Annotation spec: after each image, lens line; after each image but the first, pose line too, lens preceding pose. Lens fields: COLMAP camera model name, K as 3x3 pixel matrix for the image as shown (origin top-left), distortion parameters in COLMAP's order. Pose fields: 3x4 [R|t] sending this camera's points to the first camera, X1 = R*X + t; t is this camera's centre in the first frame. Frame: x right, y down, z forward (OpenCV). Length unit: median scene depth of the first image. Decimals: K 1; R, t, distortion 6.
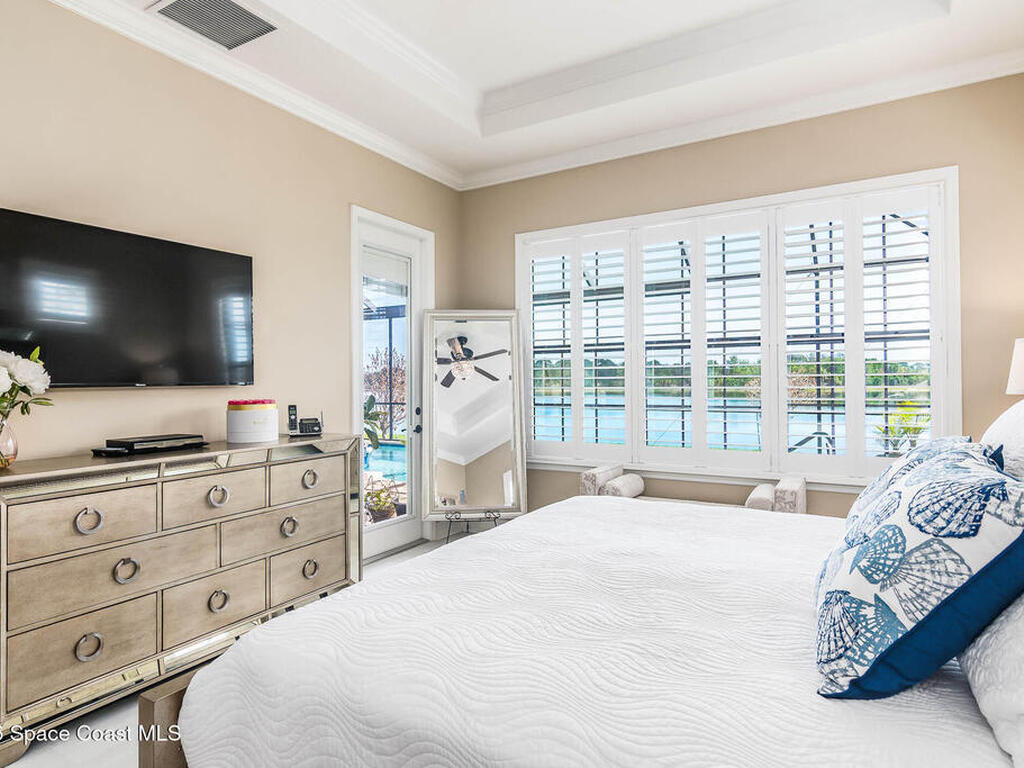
lens RADIAL K [[685.4, 0, 512.0], [0, 685.4, 384.0], [0, 0, 1]] dist [-0.002846, -0.002010]
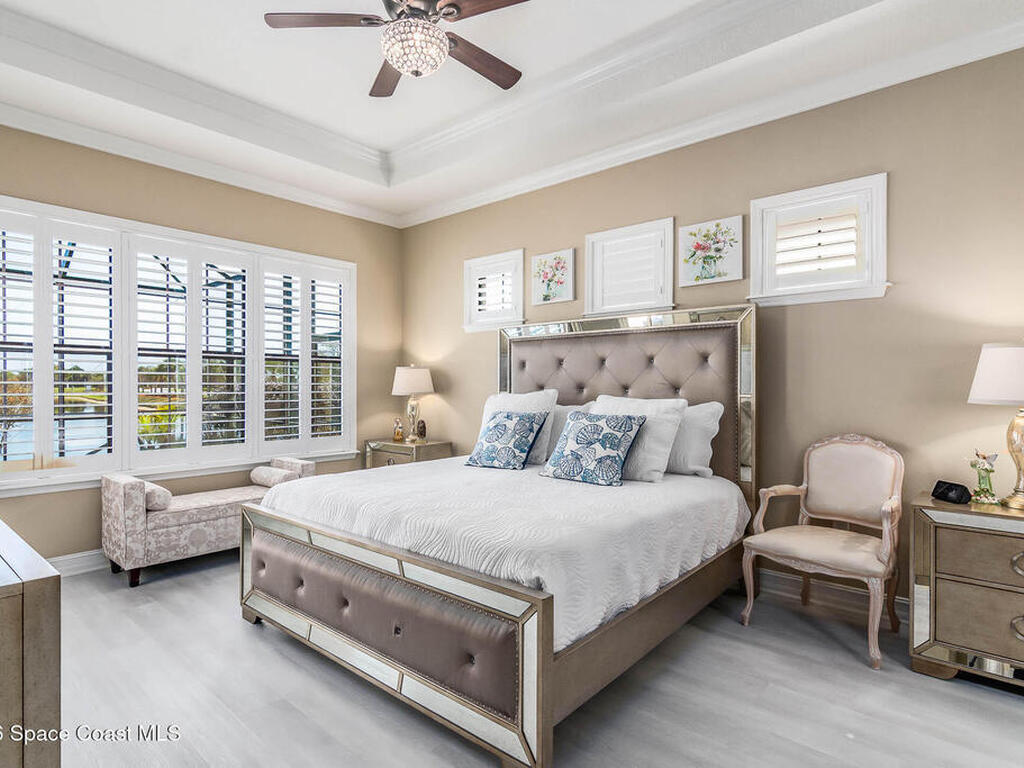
lens RADIAL K [[554.4, 0, 499.5], [0, 554.4, 379.6], [0, 0, 1]] dist [0.001471, -0.001830]
pose [[0.133936, 0.023344, 0.990715, -0.485898], [0.000680, 0.999720, -0.023648, 0.003739], [-0.990990, 0.003841, 0.133883, 0.330789]]
